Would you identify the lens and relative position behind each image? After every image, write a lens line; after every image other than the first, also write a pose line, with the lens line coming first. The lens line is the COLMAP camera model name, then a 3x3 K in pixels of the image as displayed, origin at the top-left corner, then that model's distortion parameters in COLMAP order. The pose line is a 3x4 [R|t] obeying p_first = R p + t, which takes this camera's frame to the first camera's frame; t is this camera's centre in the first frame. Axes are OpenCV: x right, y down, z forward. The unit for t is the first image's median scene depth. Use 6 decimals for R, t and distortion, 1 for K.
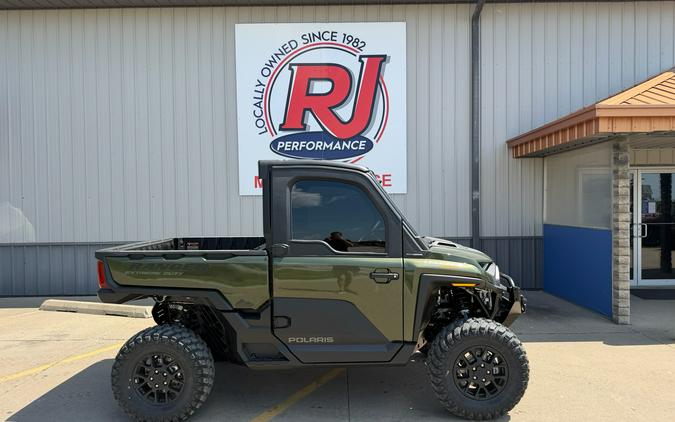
lens RADIAL K [[469.9, 0, 340.0], [0, 469.9, 224.0], [0, 0, 1]] dist [0.020734, -0.003751]
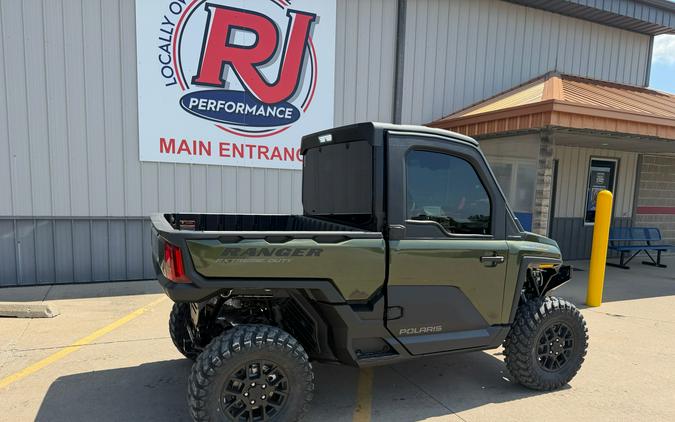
lens RADIAL K [[479.9, 0, 346.8], [0, 479.9, 249.2], [0, 0, 1]] dist [0.009725, -0.006790]
pose [[0.911666, -0.010928, 0.410786, -0.232730], [-0.030147, 0.995174, 0.093380, 0.003175], [-0.409824, -0.097515, 0.906937, 0.092414]]
